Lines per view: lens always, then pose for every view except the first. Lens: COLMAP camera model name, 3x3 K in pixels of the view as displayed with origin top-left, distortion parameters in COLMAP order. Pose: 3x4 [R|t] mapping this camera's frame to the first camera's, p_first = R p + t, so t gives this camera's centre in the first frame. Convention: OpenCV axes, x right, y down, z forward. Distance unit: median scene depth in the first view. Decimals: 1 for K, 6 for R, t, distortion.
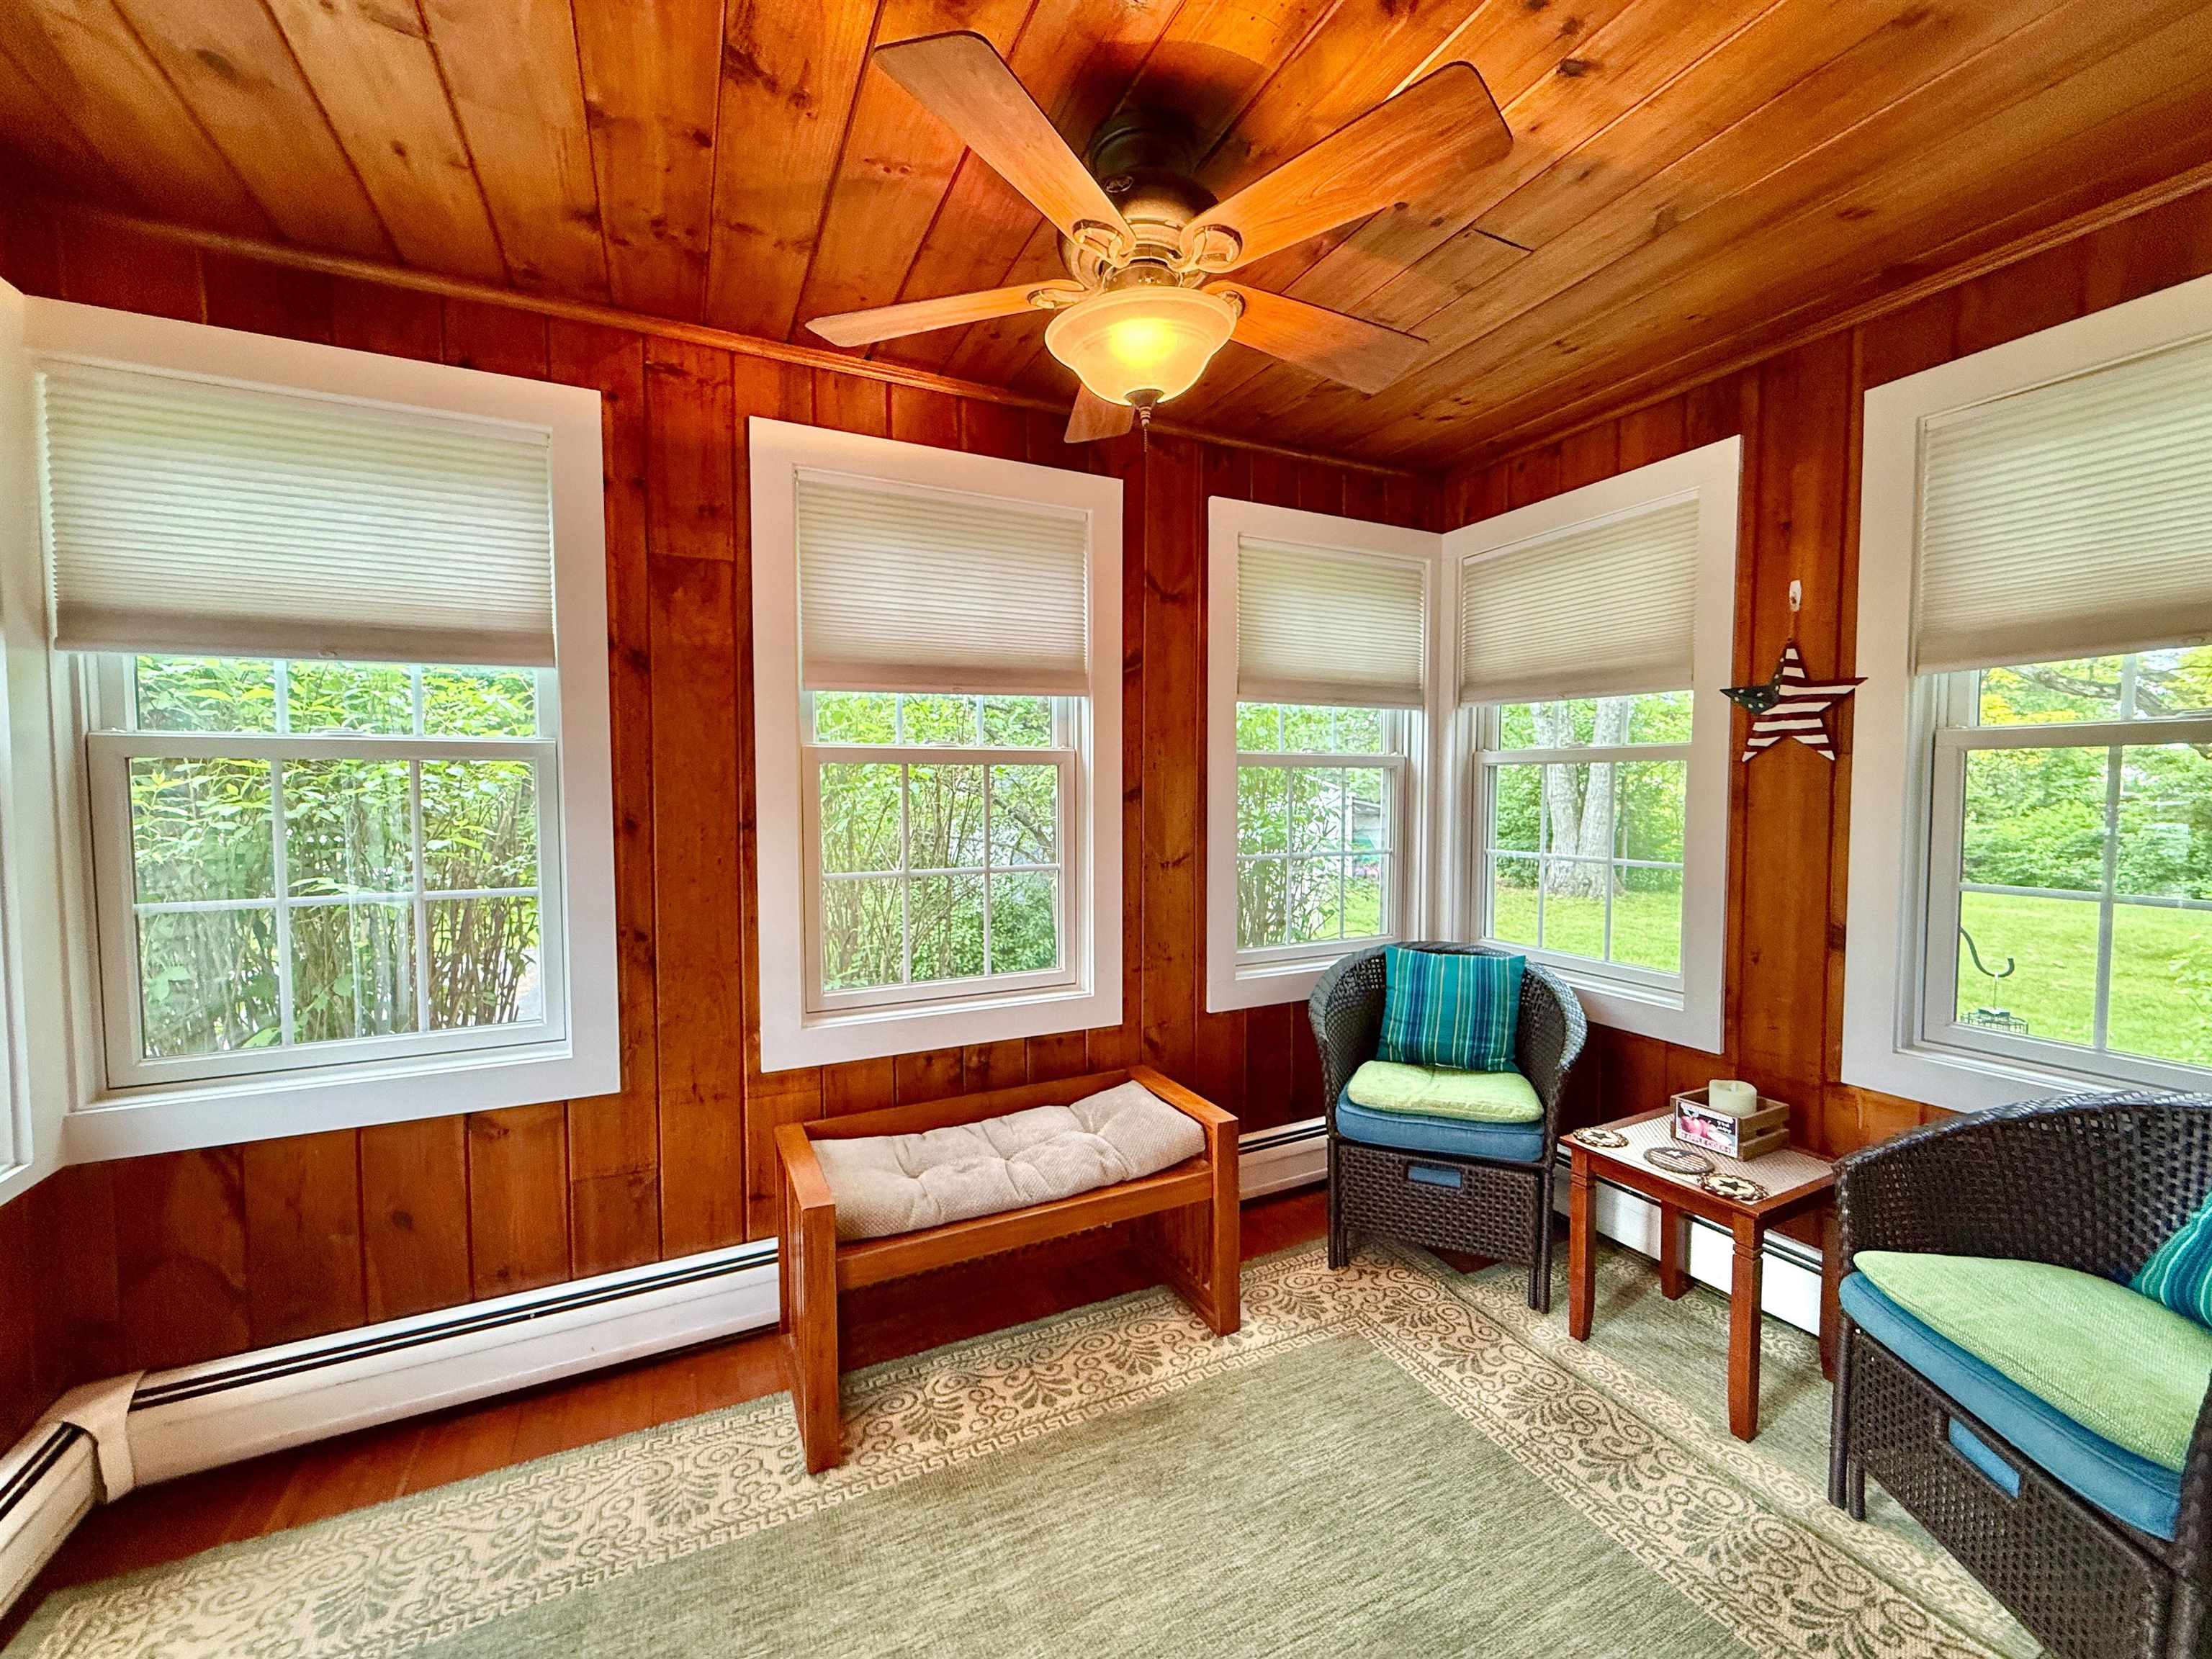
lens RADIAL K [[878.8, 0, 1106.0], [0, 878.8, 829.5], [0, 0, 1]] dist [0.001197, 0.000429]
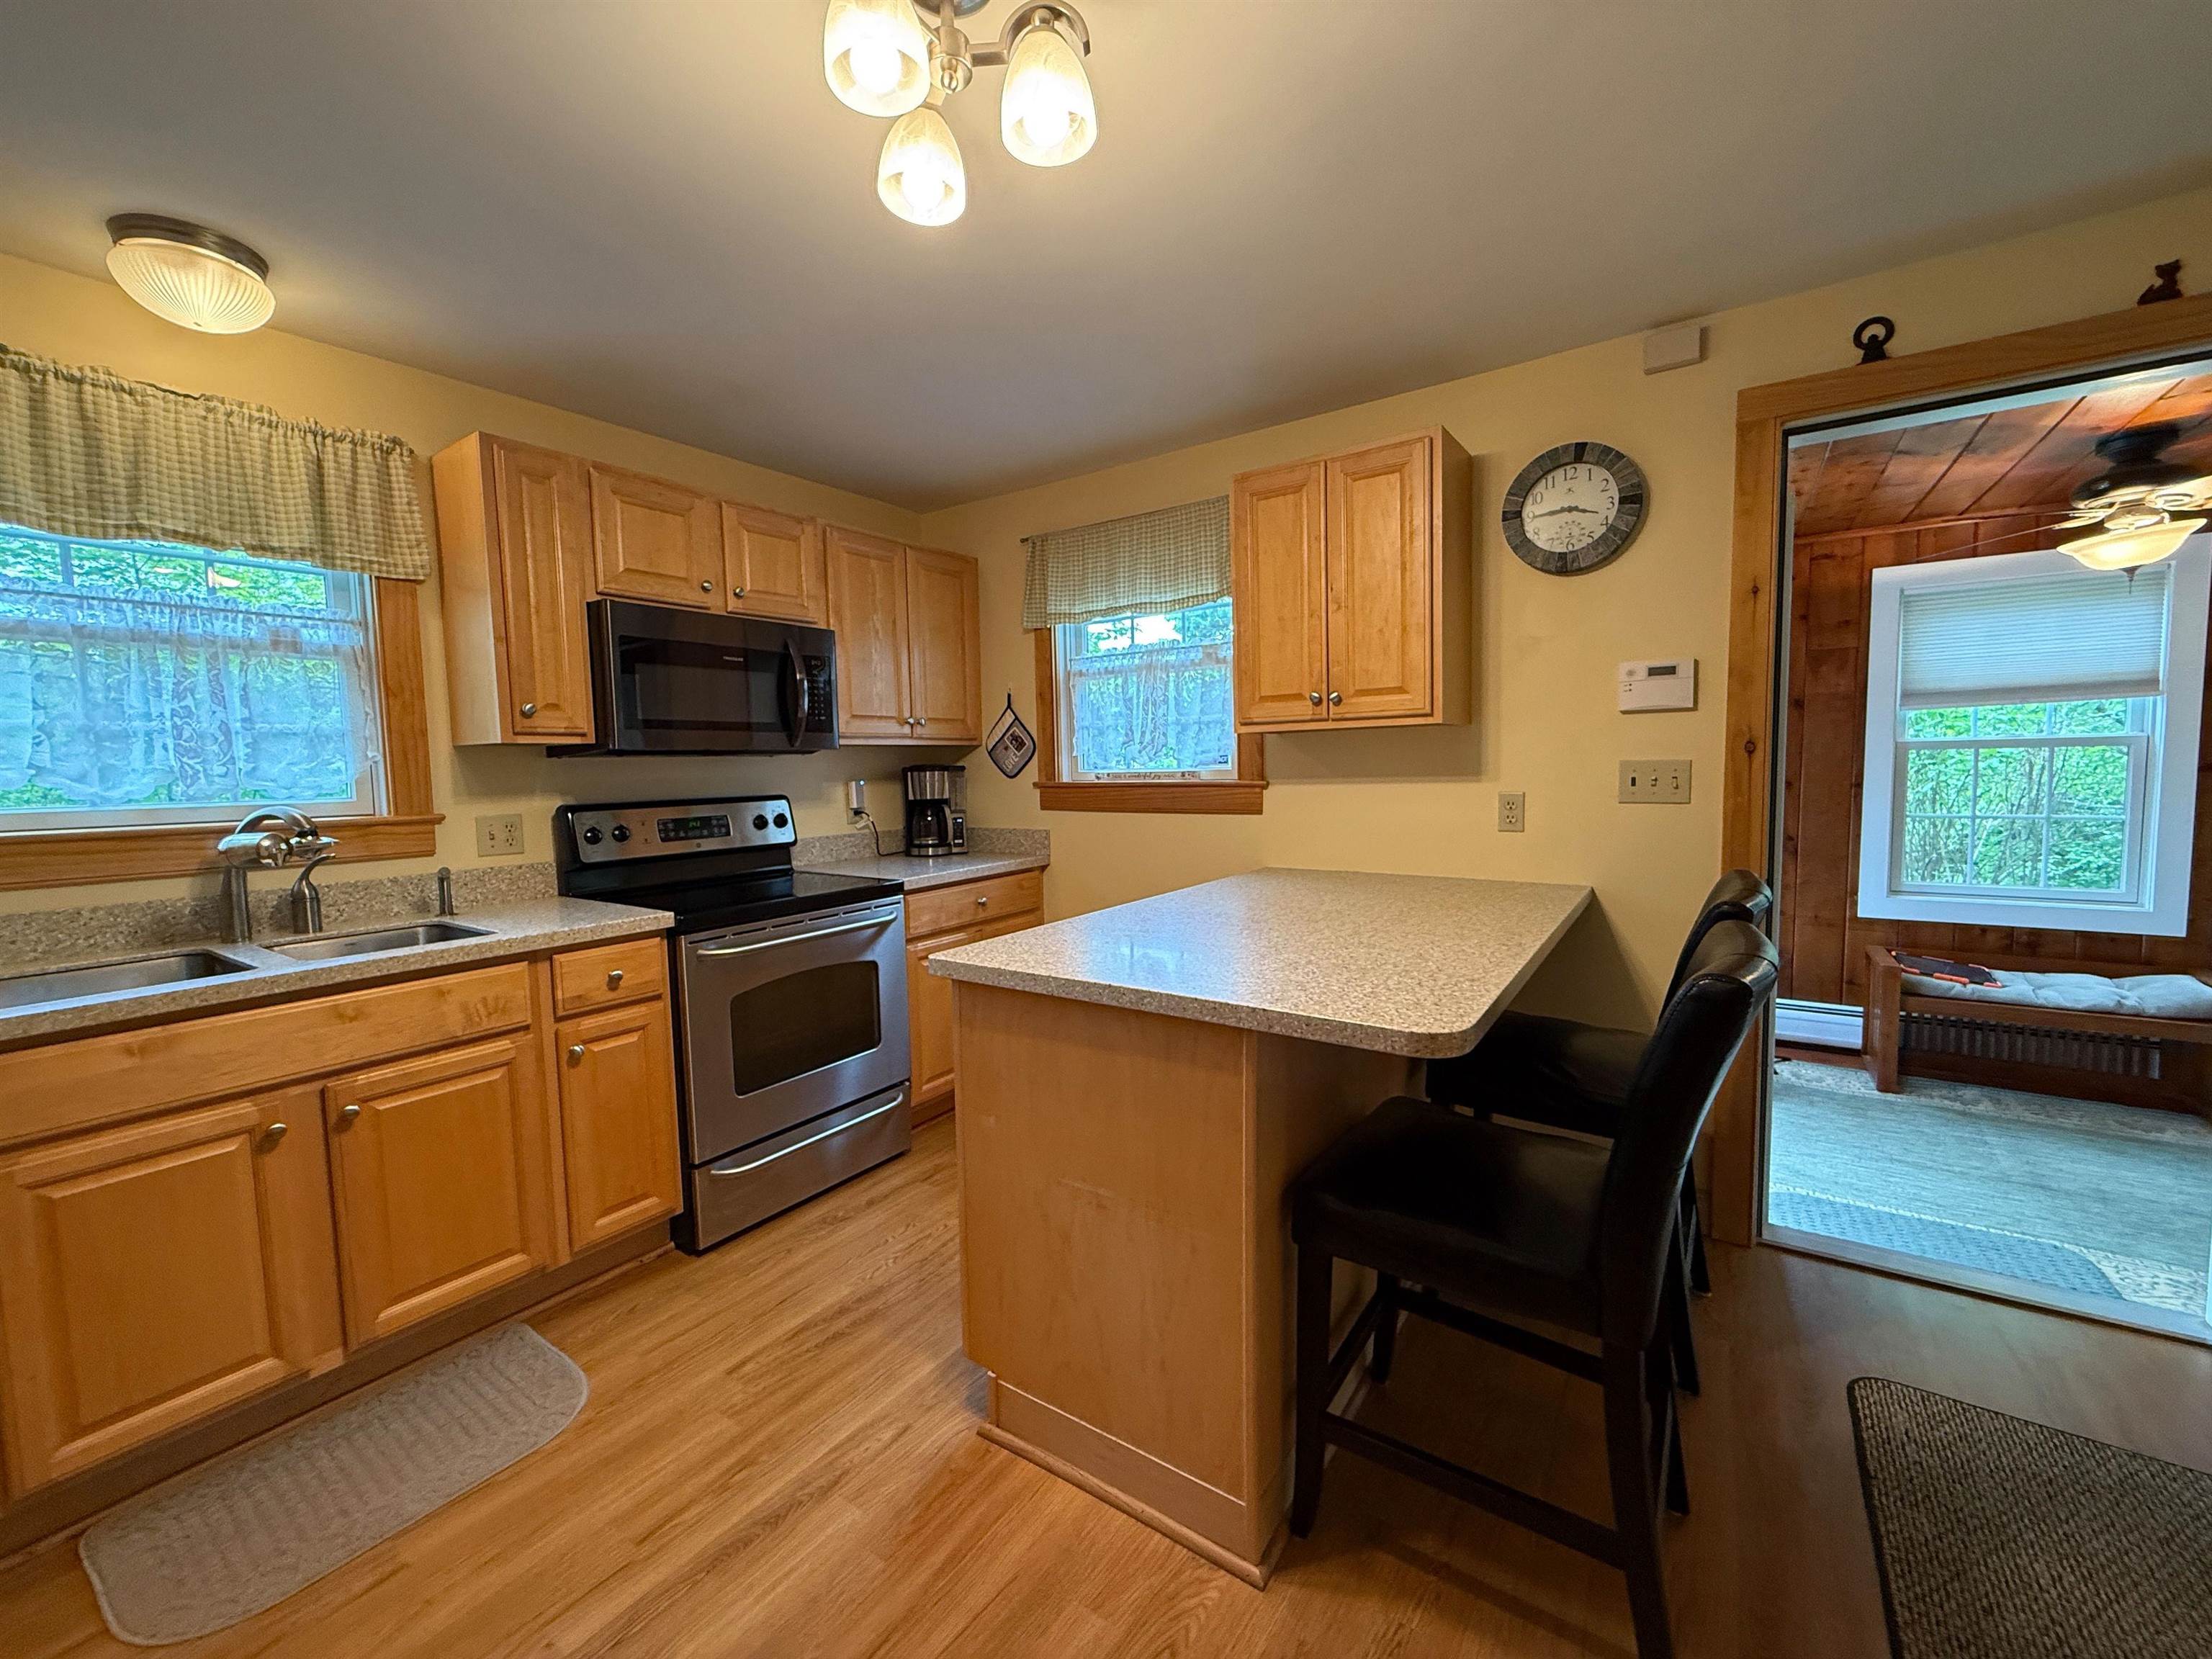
lens RADIAL K [[878.8, 0, 1106.0], [0, 878.8, 829.5], [0, 0, 1]] dist [0.001197, 0.000429]
pose [[0.479151, 0.054139, -0.876061, 0.489393], [-0.022058, 0.998523, 0.049642, 0.032276], [0.877455, -0.004462, 0.479637, -1.349688]]
